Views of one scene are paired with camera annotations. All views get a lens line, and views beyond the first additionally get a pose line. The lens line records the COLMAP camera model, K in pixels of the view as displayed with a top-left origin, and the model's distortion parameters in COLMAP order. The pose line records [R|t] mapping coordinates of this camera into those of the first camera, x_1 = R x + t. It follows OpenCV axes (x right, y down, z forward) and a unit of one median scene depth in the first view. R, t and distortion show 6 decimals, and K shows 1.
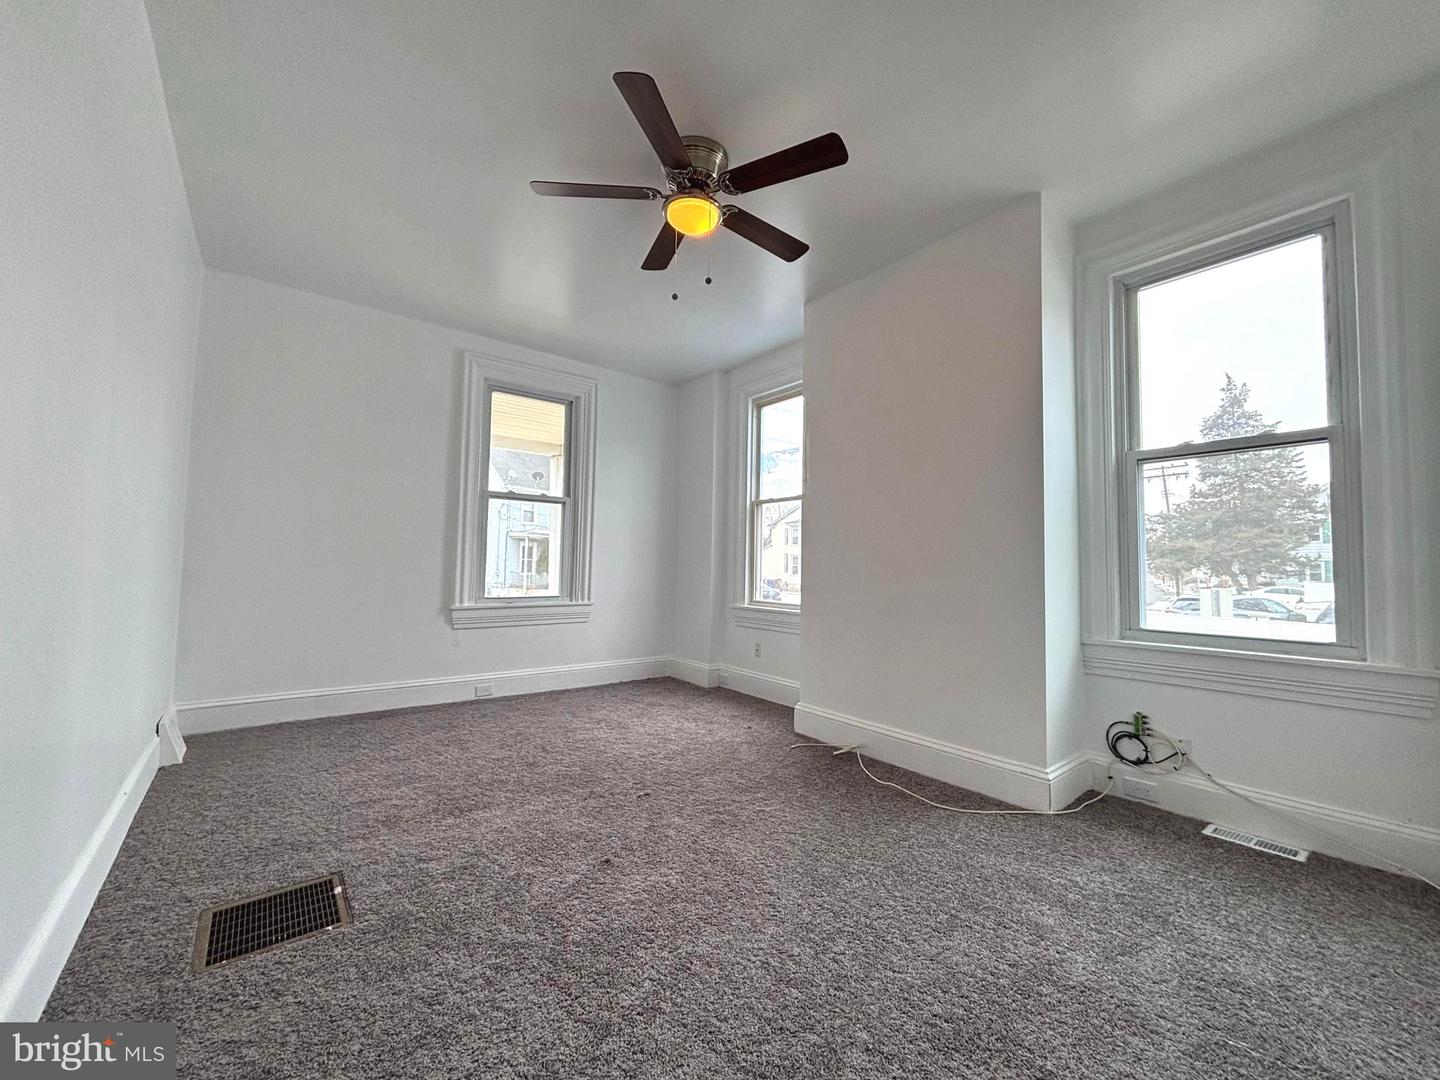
lens RADIAL K [[576.6, 0, 720.0], [0, 576.6, 536.6], [0, 0, 1]] dist [0.002013, -0.000405]
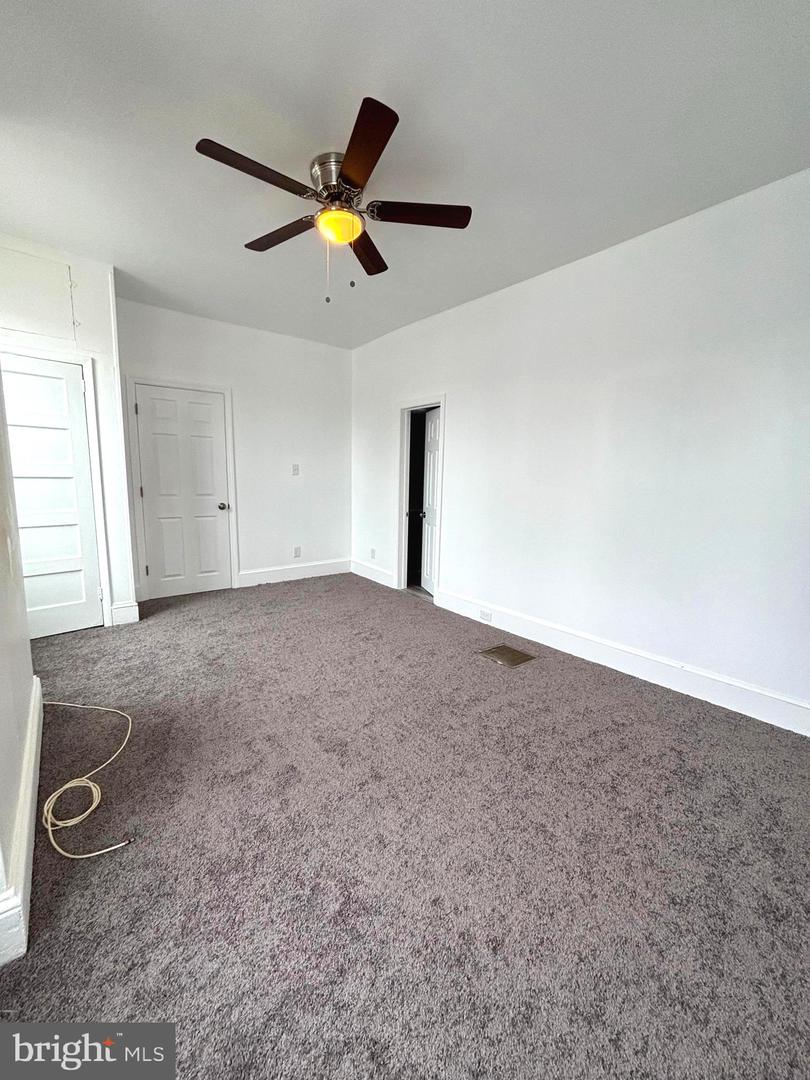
lens RADIAL K [[432.5, 0, 406.8], [0, 432.5, 537.6], [0, 0, 1]] dist [0.002013, -0.000405]
pose [[-0.999242, -0.037027, -0.012048, -0.139526], [-0.037975, 0.995093, 0.091363, 0.001792], [0.008606, 0.091752, -0.995745, 1.357244]]
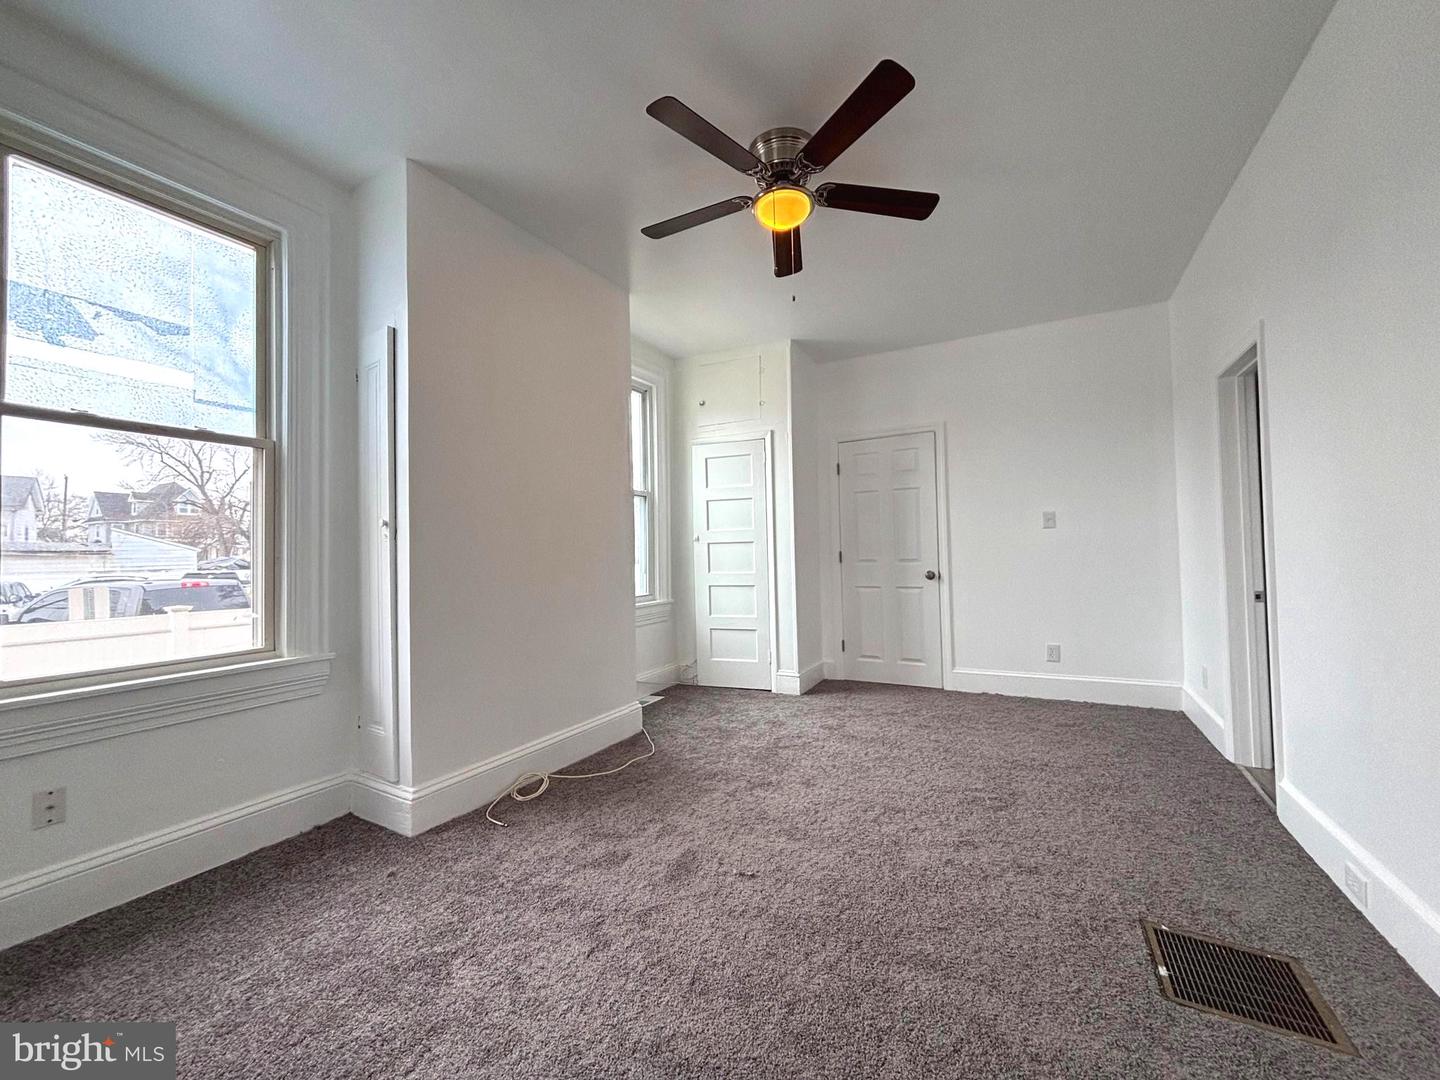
lens RADIAL K [[576.6, 0, 720.0], [0, 576.6, 536.6], [0, 0, 1]] dist [0.002013, -0.000405]
pose [[-0.399755, 0.017551, 0.916454, -0.614886], [-0.035991, 0.998745, -0.034826, 0.023129], [-0.915915, -0.046906, -0.398621, 1.013627]]
